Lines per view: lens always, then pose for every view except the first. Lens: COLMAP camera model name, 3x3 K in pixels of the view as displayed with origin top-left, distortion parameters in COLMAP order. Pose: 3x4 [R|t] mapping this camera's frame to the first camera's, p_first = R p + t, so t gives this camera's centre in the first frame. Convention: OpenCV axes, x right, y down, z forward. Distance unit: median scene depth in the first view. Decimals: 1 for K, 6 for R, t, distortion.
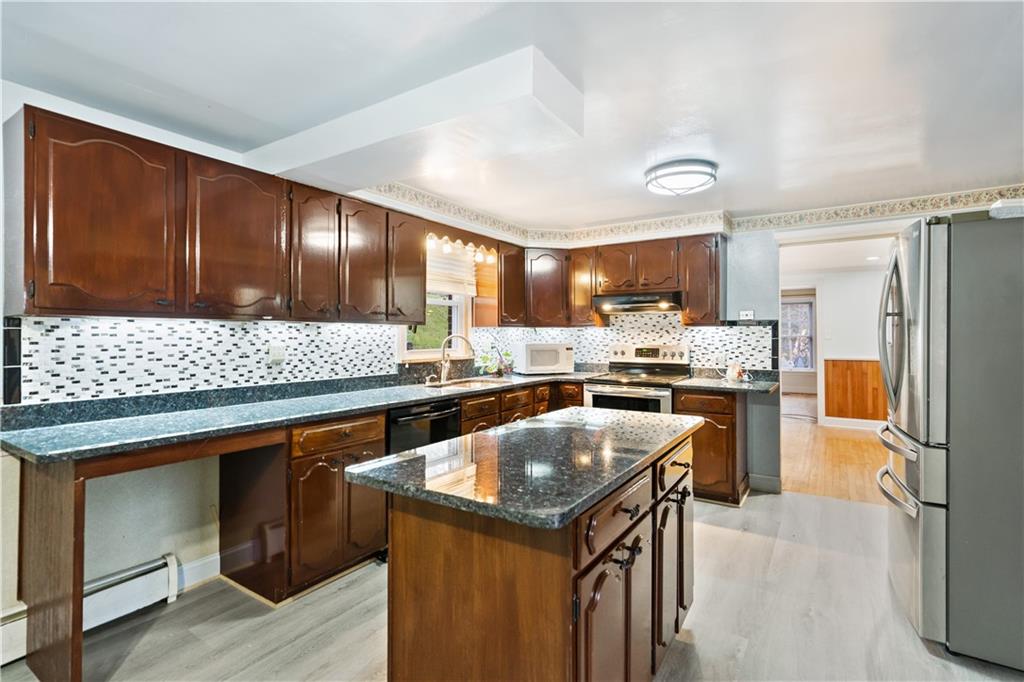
lens RADIAL K [[490.1, 0, 509.7], [0, 490.1, 336.1], [0, 0, 1]] dist [0.004470, 0.000711]
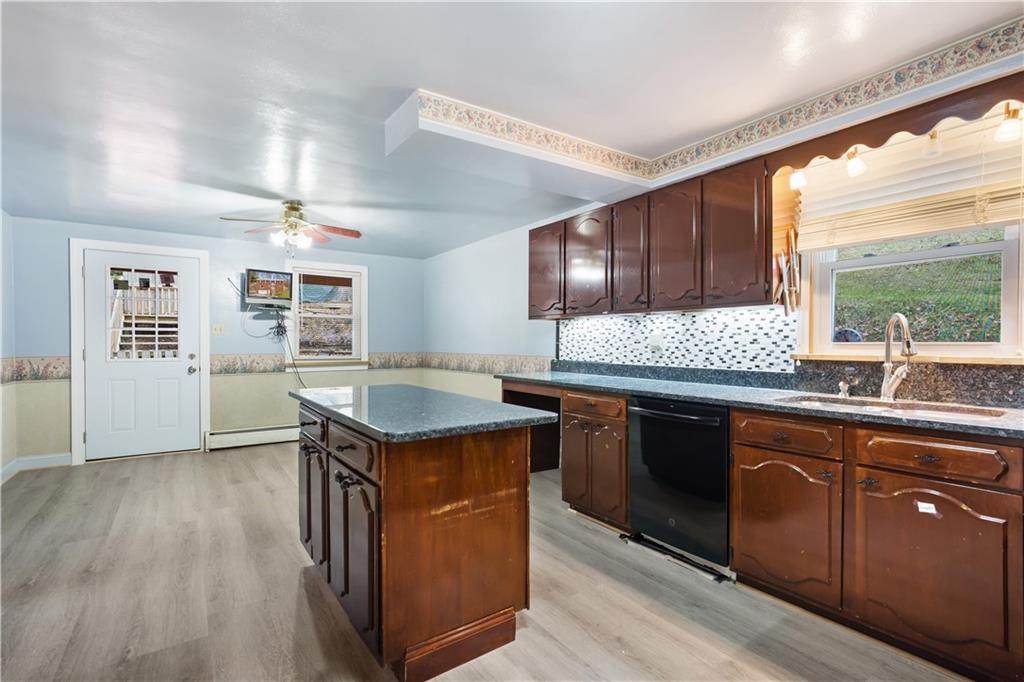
lens RADIAL K [[463.4, 0, 509.6], [0, 463.4, 342.4], [0, 0, 1]] dist [0.003752, 0.000432]
pose [[-0.369505, 0.005192, -0.929214, 0.664048], [0.002578, 0.999986, 0.004562, 0.031597], [0.929225, -0.000710, -0.369514, 1.021821]]
